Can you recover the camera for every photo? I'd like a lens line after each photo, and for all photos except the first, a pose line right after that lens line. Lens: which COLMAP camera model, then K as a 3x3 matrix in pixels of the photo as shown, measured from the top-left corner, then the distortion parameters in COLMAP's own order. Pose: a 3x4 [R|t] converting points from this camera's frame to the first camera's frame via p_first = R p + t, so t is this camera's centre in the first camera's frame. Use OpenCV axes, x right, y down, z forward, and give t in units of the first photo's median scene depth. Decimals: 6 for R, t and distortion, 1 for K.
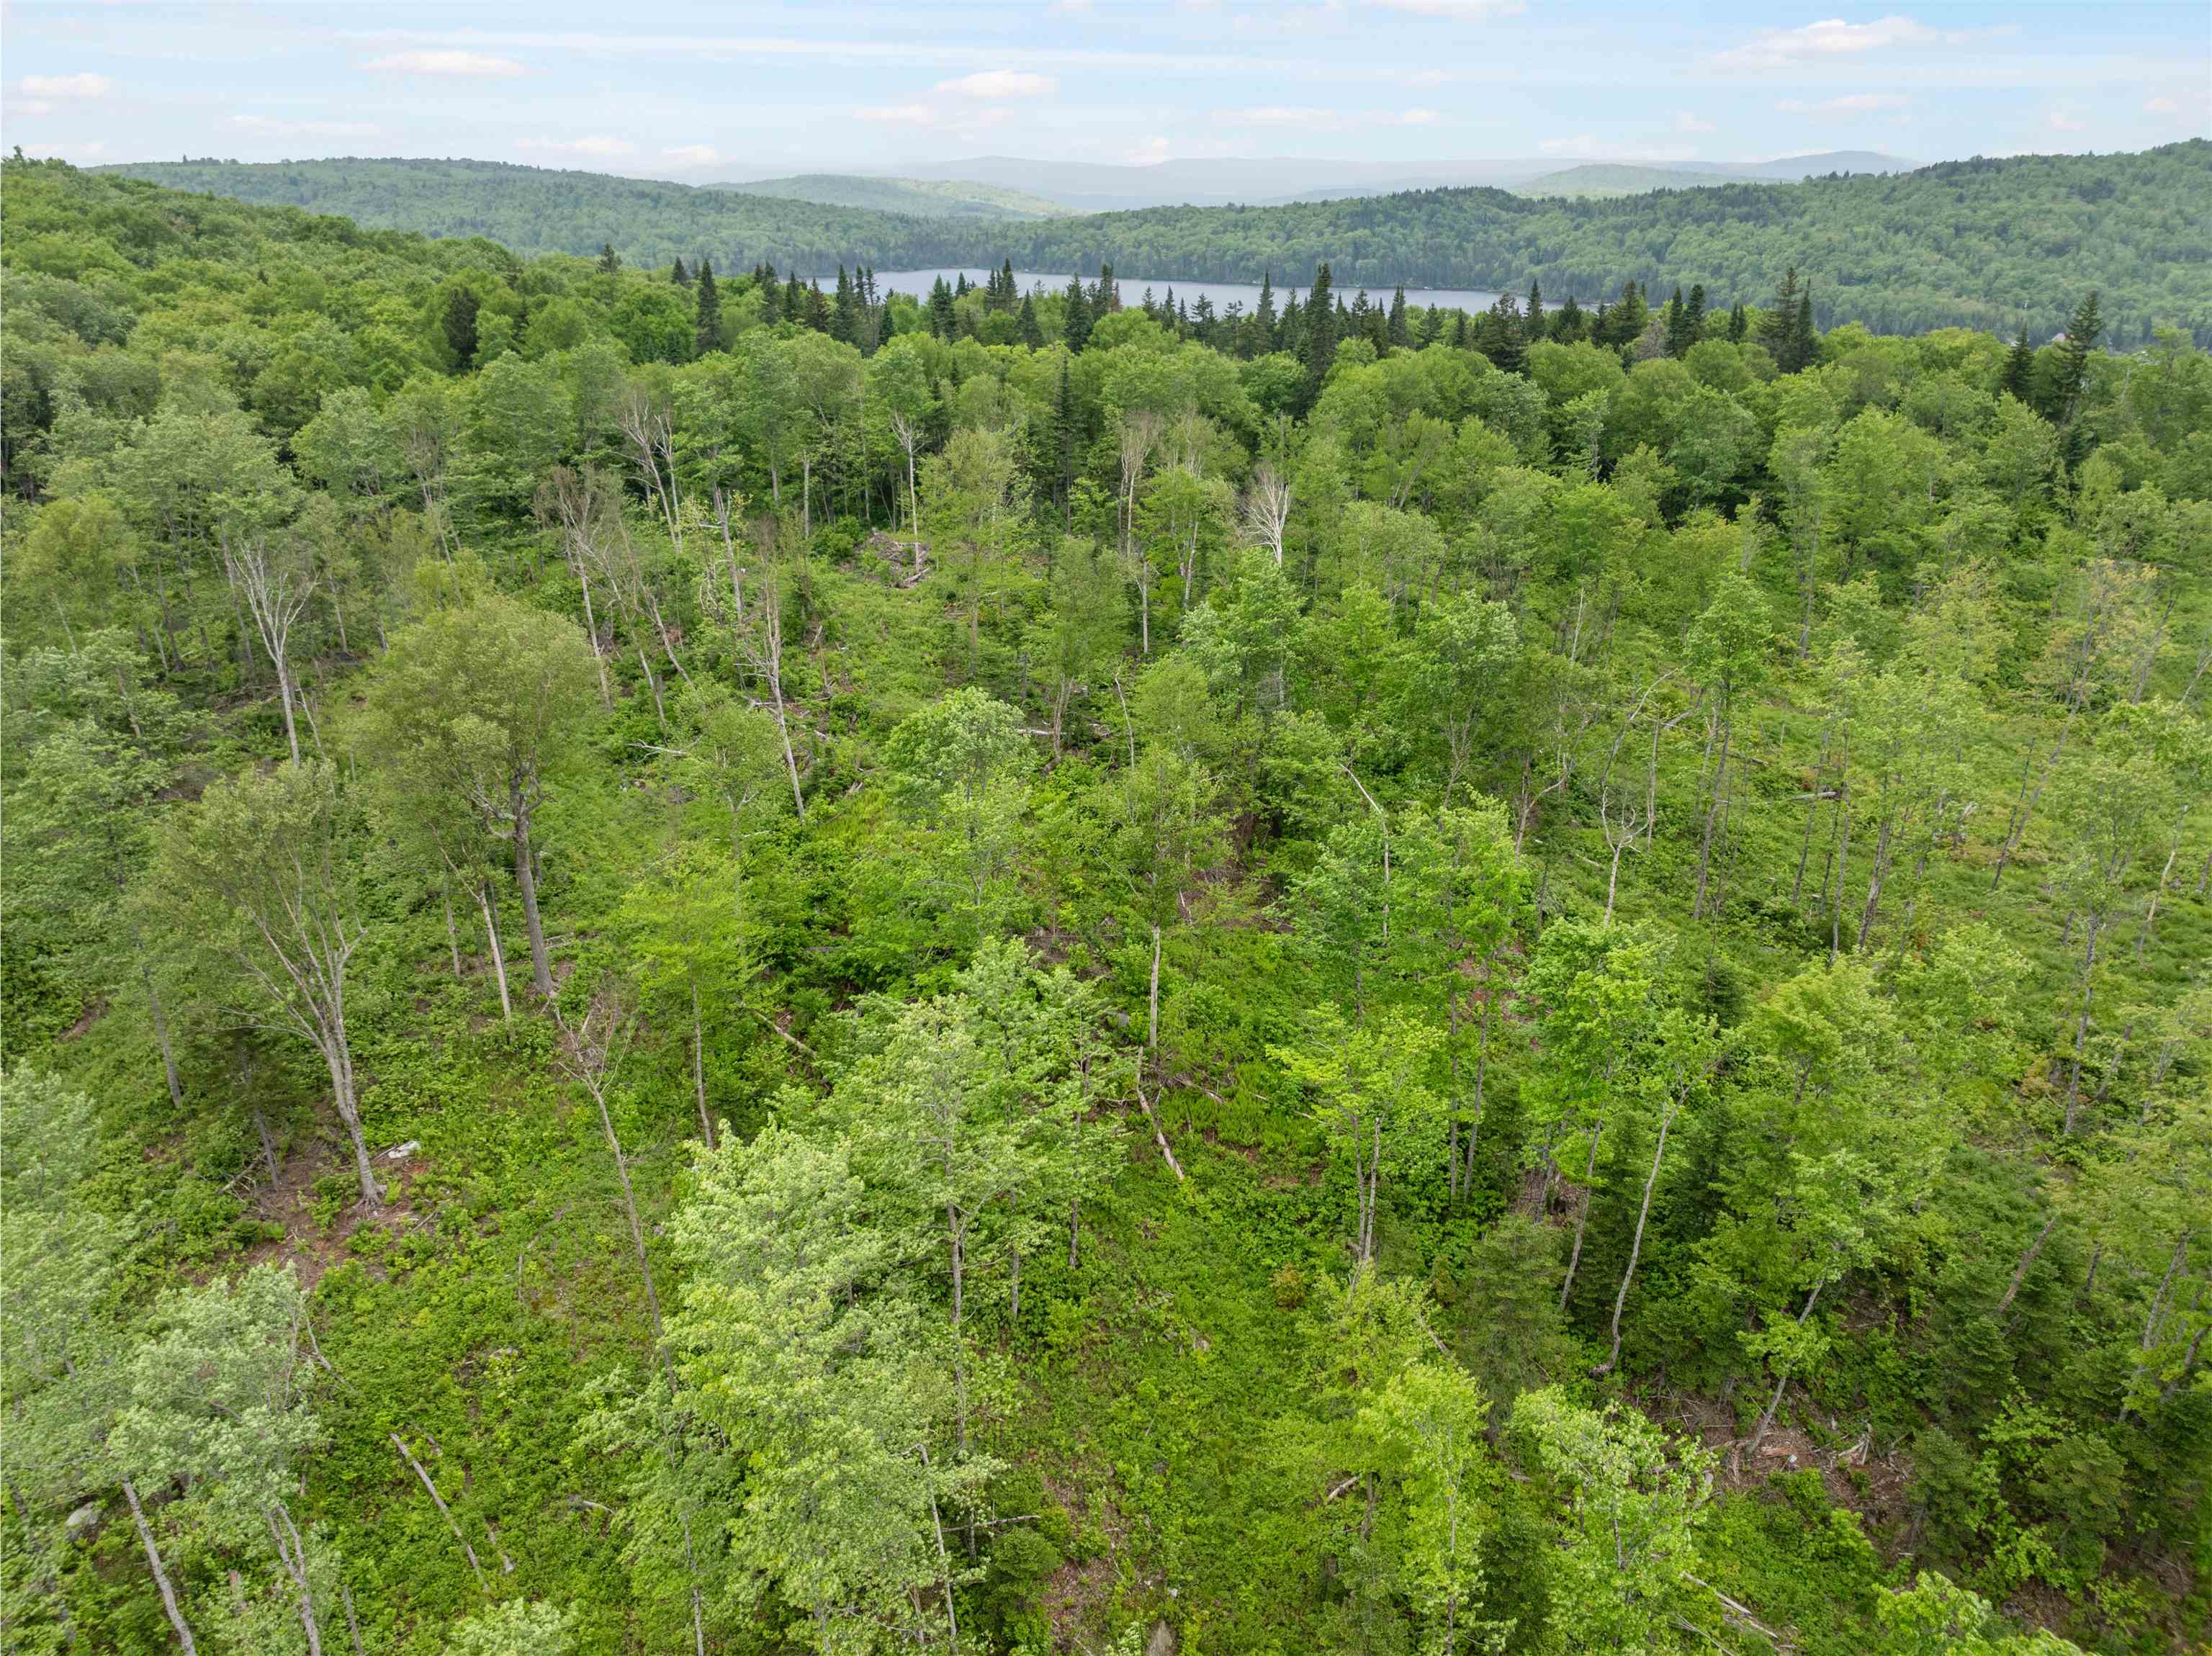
lens RADIAL K [[1557.2, 0, 1115.6], [0, 1557.2, 818.1], [0, 0, 1]] dist [-0.058138, 0.027696]
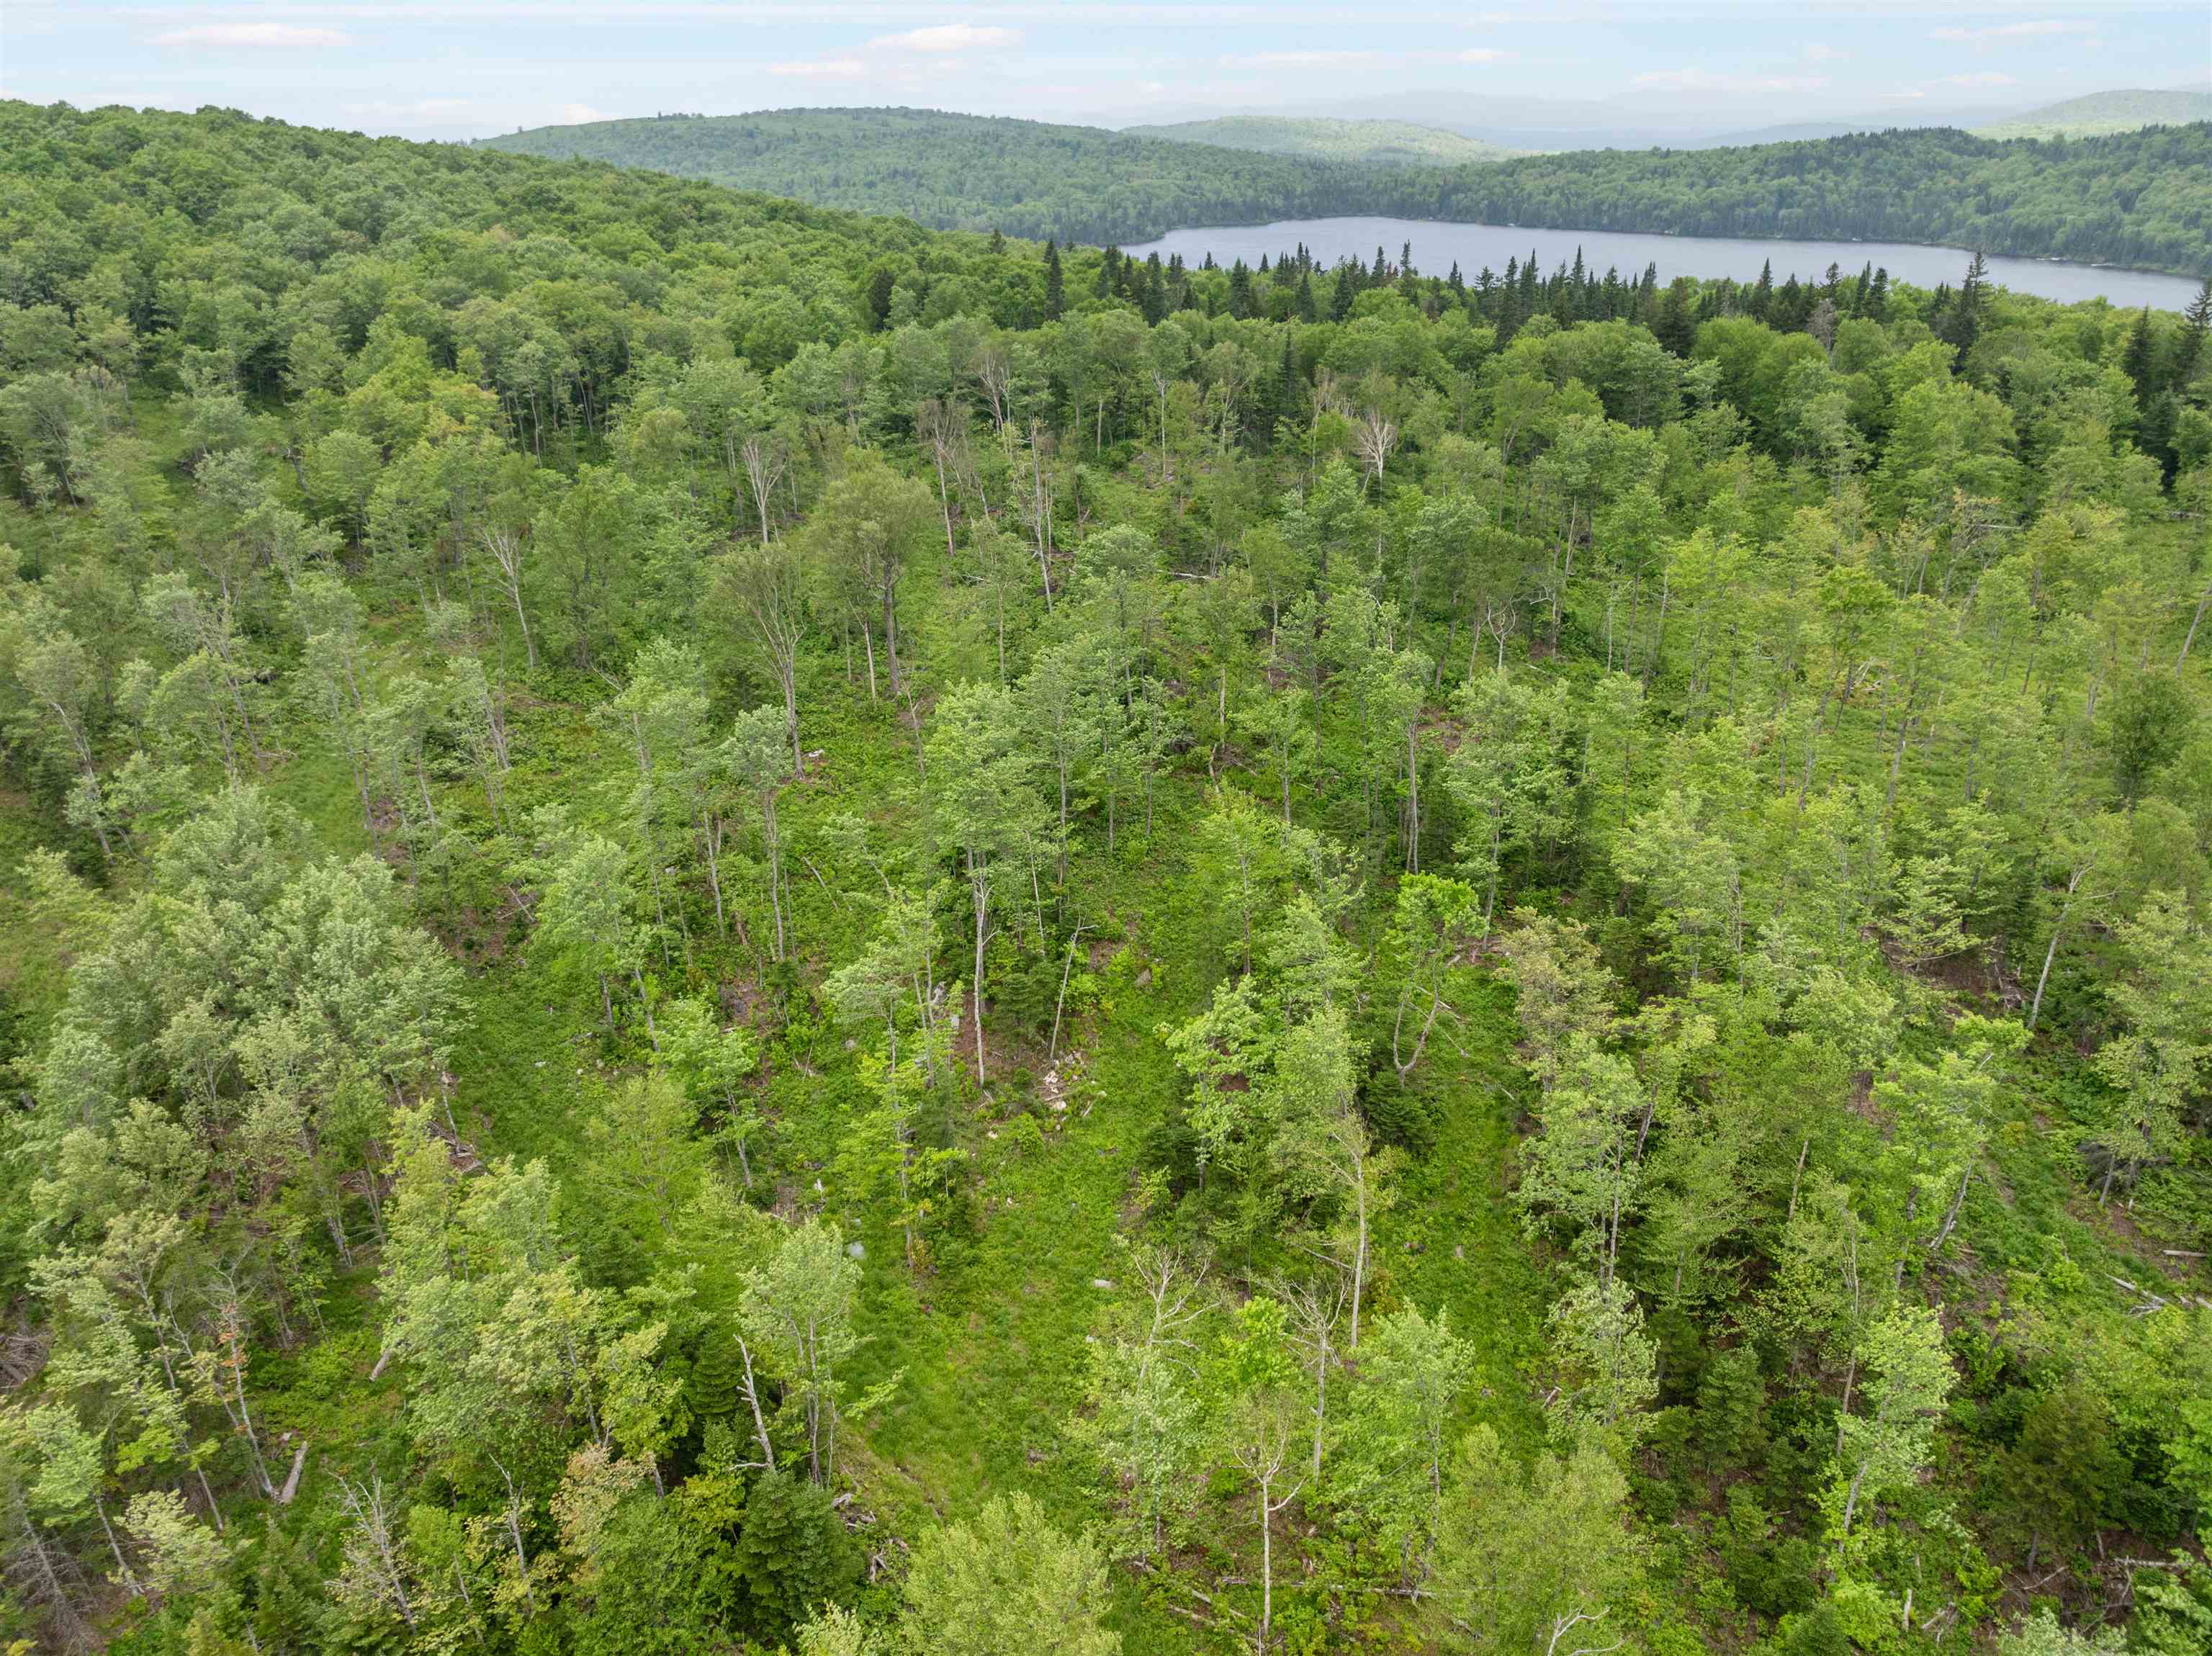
lens RADIAL K [[1600.7, 0, 1116.9], [0, 1600.7, 828.4], [0, 0, 1]] dist [-0.051326, 0.020453]
pose [[0.968473, 0.083276, -0.234785, 0.152478], [-0.076202, 0.996327, 0.039058, 0.082638], [0.237176, -0.019936, 0.971262, -0.344304]]
